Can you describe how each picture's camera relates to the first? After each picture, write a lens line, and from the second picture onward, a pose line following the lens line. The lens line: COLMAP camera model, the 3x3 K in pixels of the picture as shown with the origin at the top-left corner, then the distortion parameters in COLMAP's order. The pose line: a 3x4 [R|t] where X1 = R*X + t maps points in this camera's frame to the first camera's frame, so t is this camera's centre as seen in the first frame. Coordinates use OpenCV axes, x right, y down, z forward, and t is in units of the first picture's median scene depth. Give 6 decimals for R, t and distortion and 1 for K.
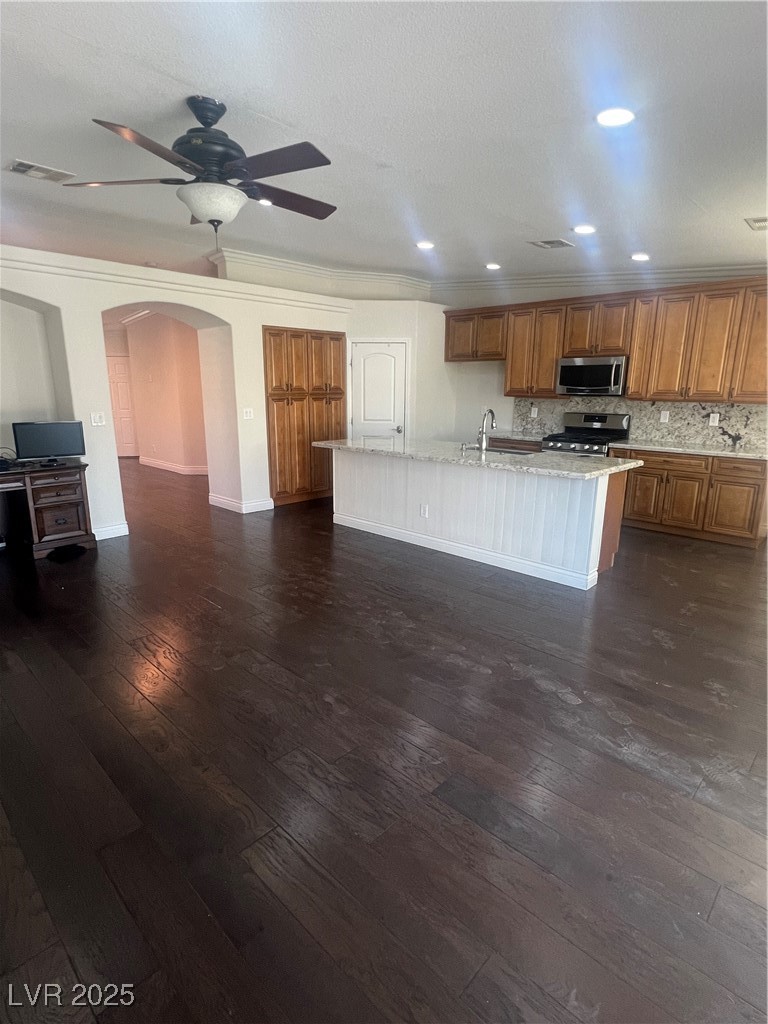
lens RADIAL K [[531.6, 0, 381.6], [0, 531.6, 513.4], [0, 0, 1]] dist [-0.005638, -0.000120]
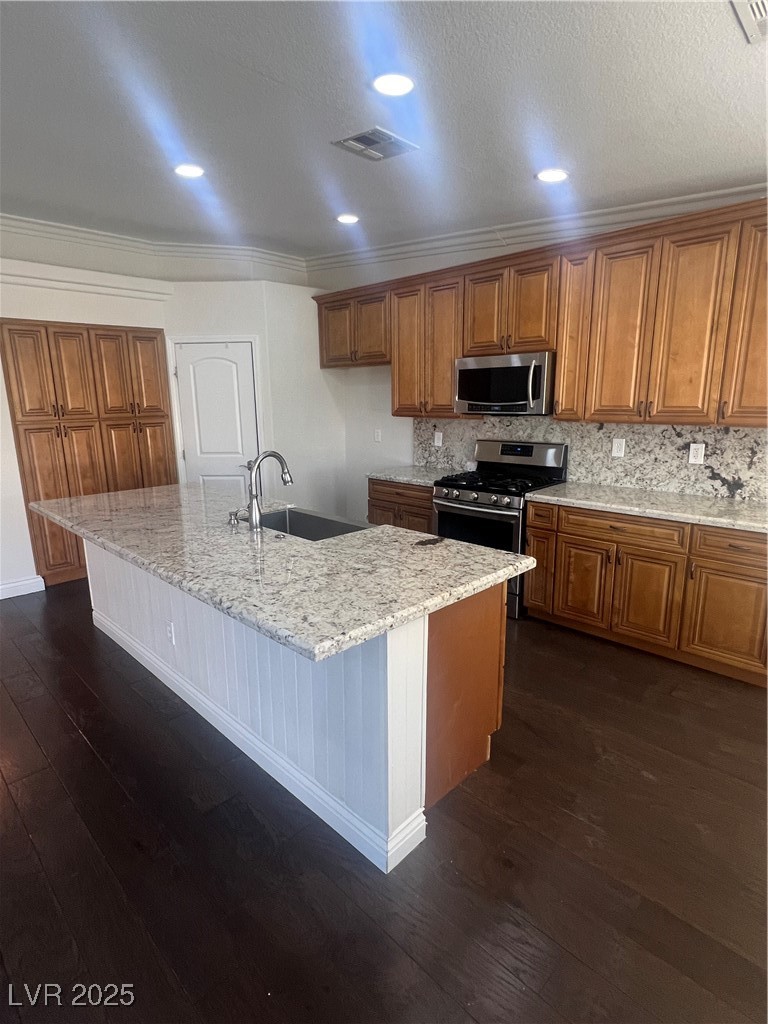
lens RADIAL K [[531.6, 0, 381.4], [0, 531.6, 511.6], [0, 0, 1]] dist [-0.005638, -0.000120]
pose [[0.999714, -0.015819, -0.017928, 0.267550], [0.015435, 0.999653, -0.021351, -0.098970], [0.018259, 0.021068, 0.999611, 0.377898]]
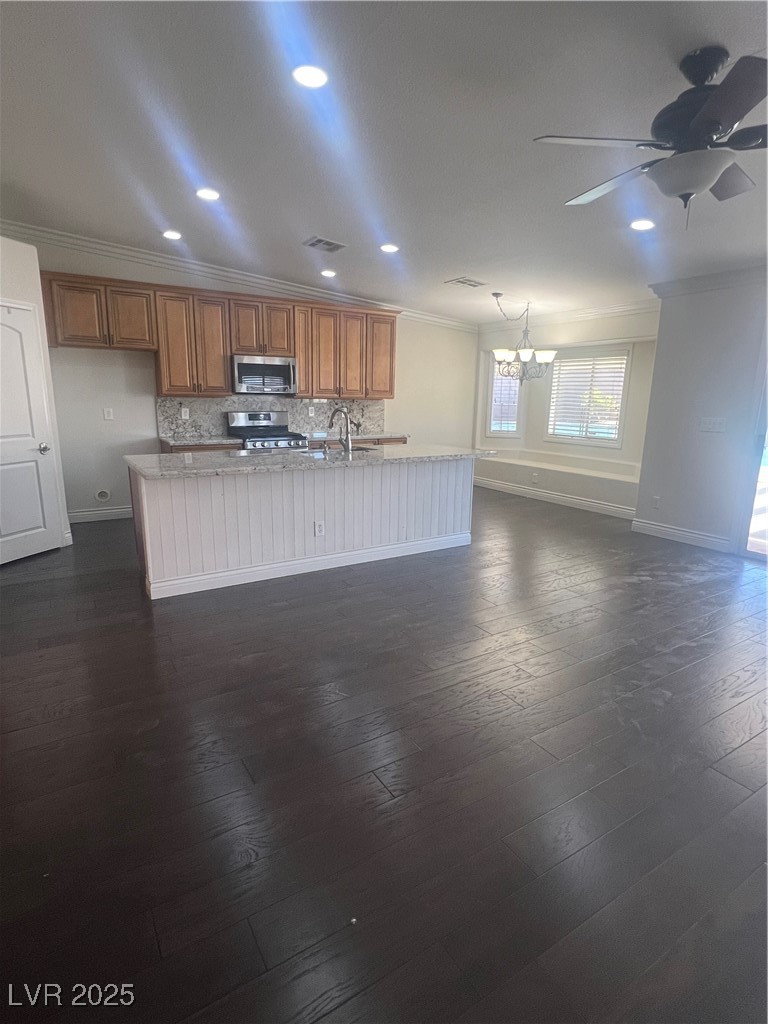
lens RADIAL K [[531.6, 0, 380.1], [0, 531.6, 518.0], [0, 0, 1]] dist [-0.005638, -0.000120]
pose [[0.246721, -0.221336, 0.943472, -0.594903], [0.211575, 0.962385, 0.170445, -0.125005], [-0.945709, 0.157562, 0.284270, 0.561812]]
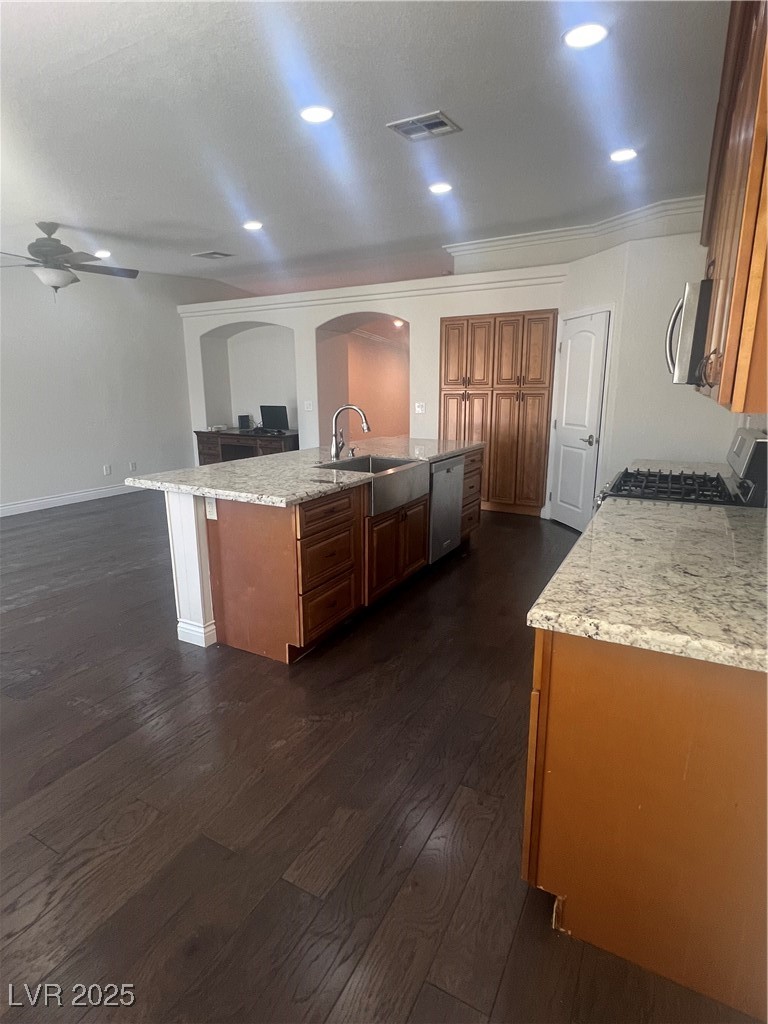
lens RADIAL K [[531.6, 0, 382.9], [0, 531.6, 512.8], [0, 0, 1]] dist [-0.005638, -0.000120]
pose [[0.265648, 0.212934, -0.940261, 0.772582], [-0.218408, 0.963238, 0.156432, -0.144019], [0.939004, 0.163804, 0.302389, 0.689051]]
